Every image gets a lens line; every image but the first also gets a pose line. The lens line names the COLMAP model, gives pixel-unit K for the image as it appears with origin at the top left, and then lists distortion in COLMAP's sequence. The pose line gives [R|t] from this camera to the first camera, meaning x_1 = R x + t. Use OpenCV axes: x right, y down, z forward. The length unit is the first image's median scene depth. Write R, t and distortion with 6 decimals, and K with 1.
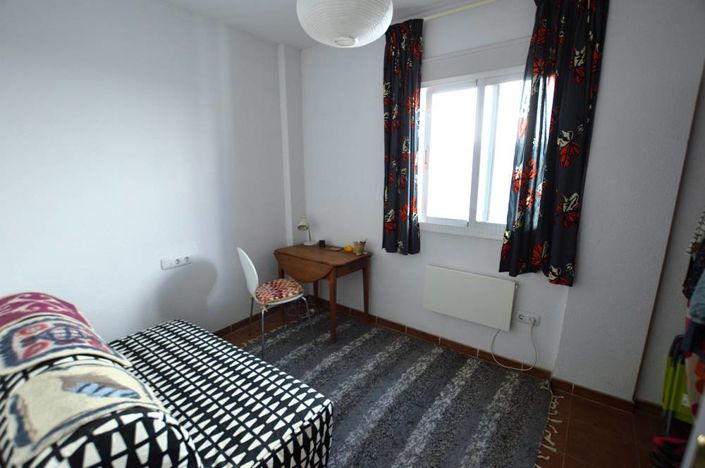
lens RADIAL K [[316.6, 0, 350.3], [0, 316.6, 236.3], [0, 0, 1]] dist [-0.024488, 0.000258]
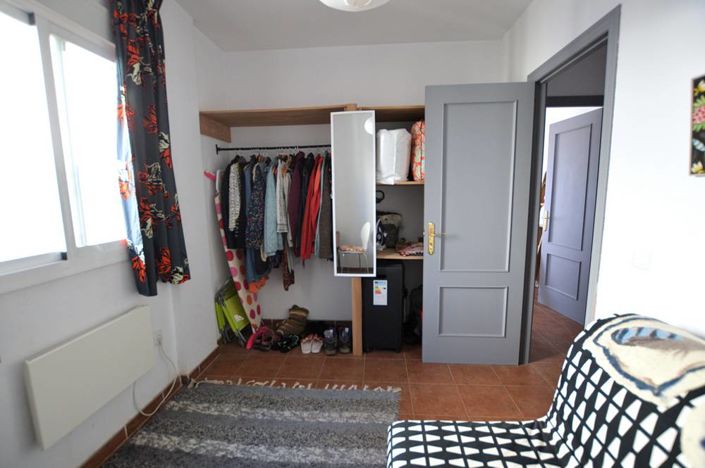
lens RADIAL K [[316.6, 0, 350.3], [0, 316.6, 236.3], [0, 0, 1]] dist [-0.024488, 0.000258]
pose [[-0.528088, -0.105617, 0.842596, -0.471721], [0.194781, 0.950716, 0.241246, -0.129892], [-0.826549, 0.291521, -0.481489, 0.966690]]
